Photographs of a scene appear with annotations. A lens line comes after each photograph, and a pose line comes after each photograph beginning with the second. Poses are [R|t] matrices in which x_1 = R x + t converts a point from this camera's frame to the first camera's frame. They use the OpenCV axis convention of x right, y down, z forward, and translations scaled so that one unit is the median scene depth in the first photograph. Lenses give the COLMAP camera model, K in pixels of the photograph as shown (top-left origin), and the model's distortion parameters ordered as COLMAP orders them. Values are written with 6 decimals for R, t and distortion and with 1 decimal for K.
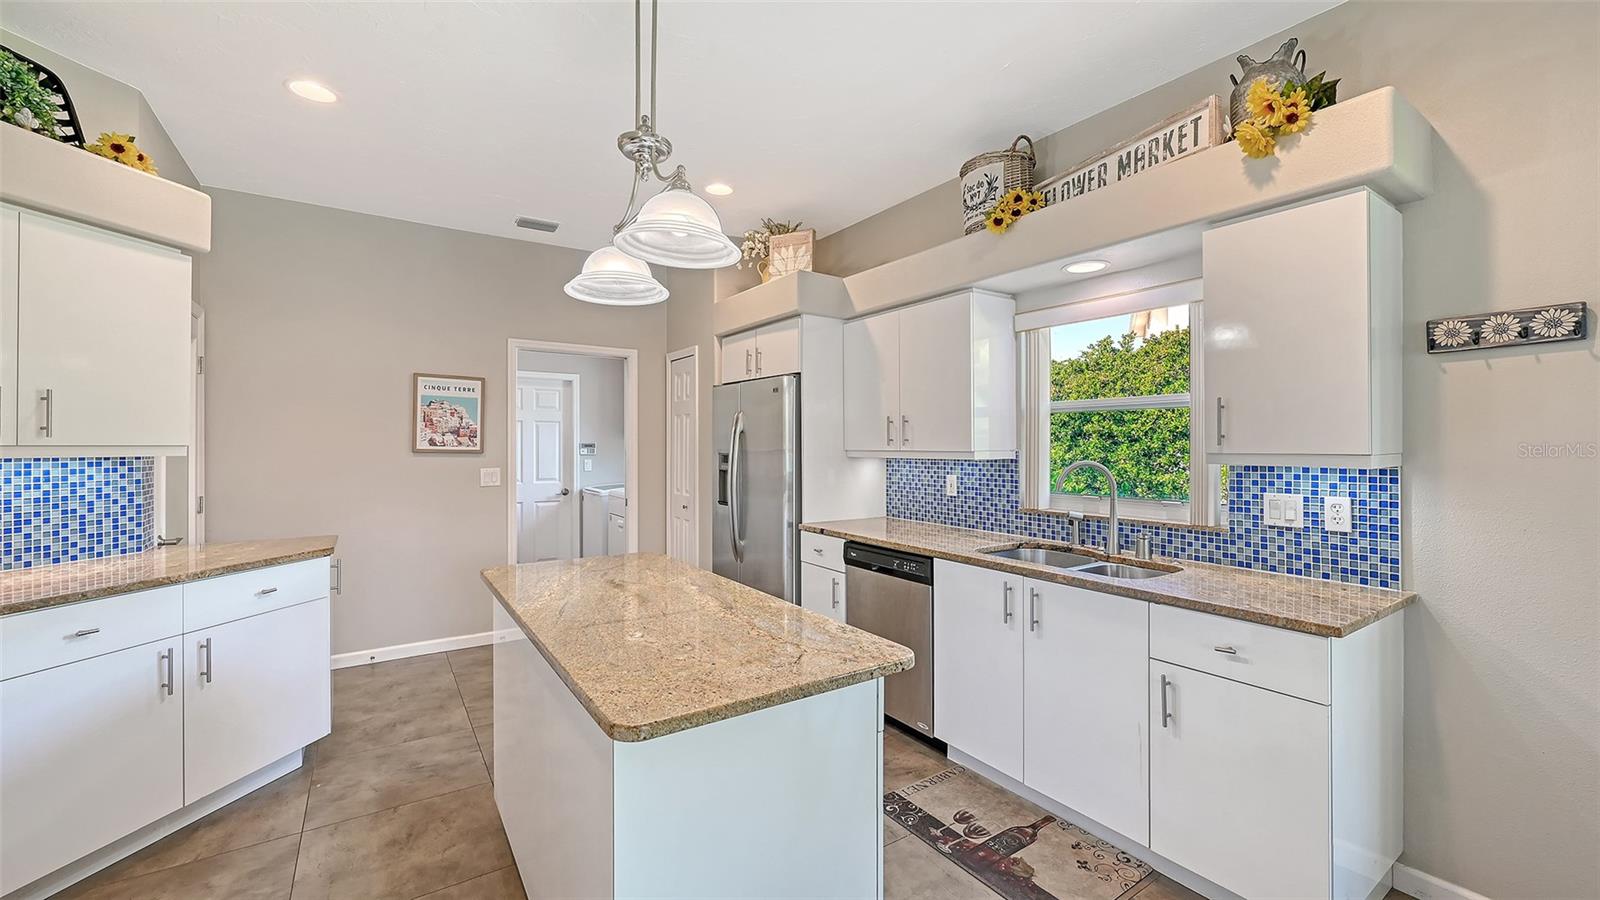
lens RADIAL K [[637.1, 0, 809.6], [0, 637.1, 446.6], [0, 0, 1]] dist [-0.000551, -0.000249]
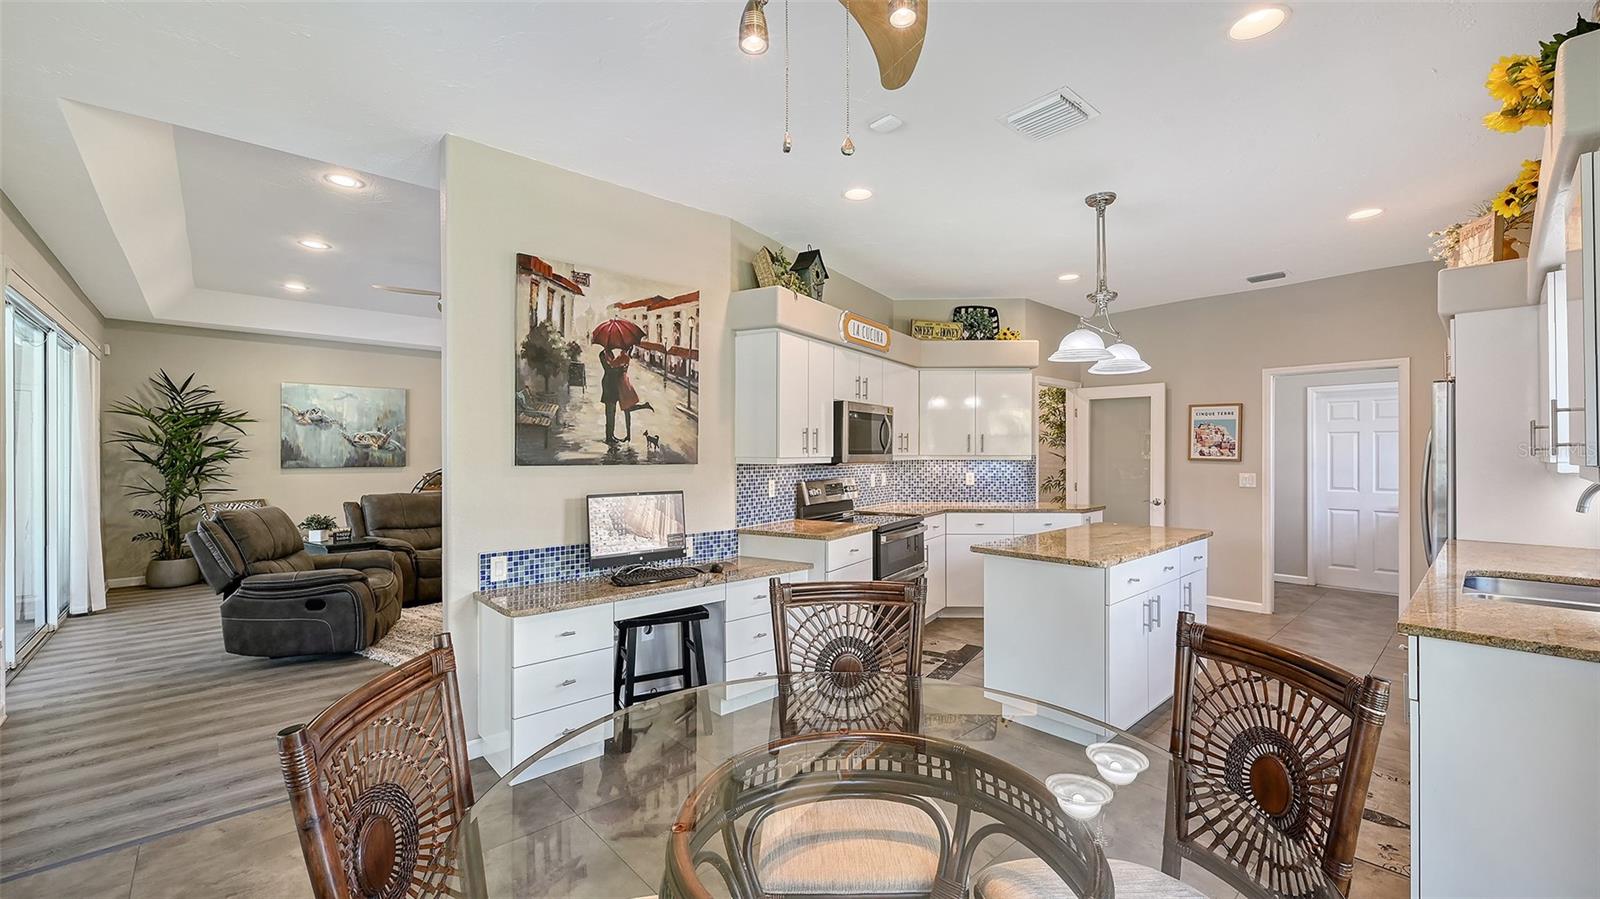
lens RADIAL K [[637.1, 0, 809.6], [0, 637.1, 446.1], [0, 0, 1]] dist [-0.000551, -0.000249]
pose [[0.145030, -0.012994, -0.989342, 0.671610], [-0.001921, 0.999908, -0.013415, -0.001991], [0.989425, 0.003846, 0.144992, -0.054430]]
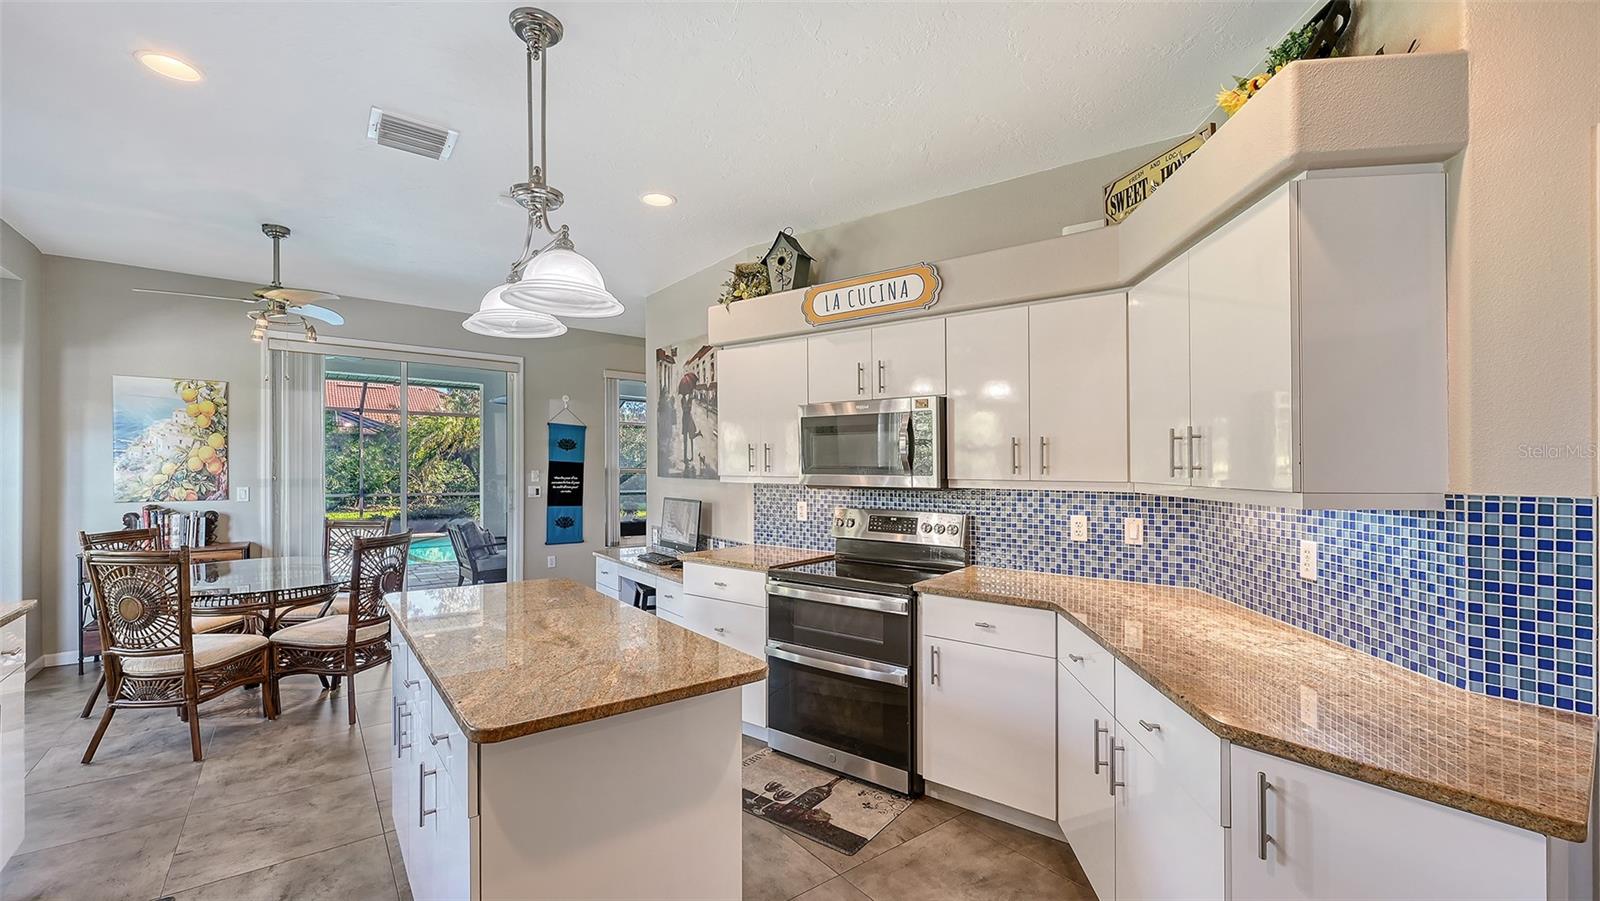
lens RADIAL K [[644.6, 0, 798.9], [0, 644.6, 464.7], [0, 0, 1]] dist [0.000066, -0.000113]
pose [[-0.998226, -0.010373, -0.058636, -0.278752], [-0.010374, 0.999946, -0.000287, -0.013776], [0.058636, 0.000322, -0.998279, 0.949354]]
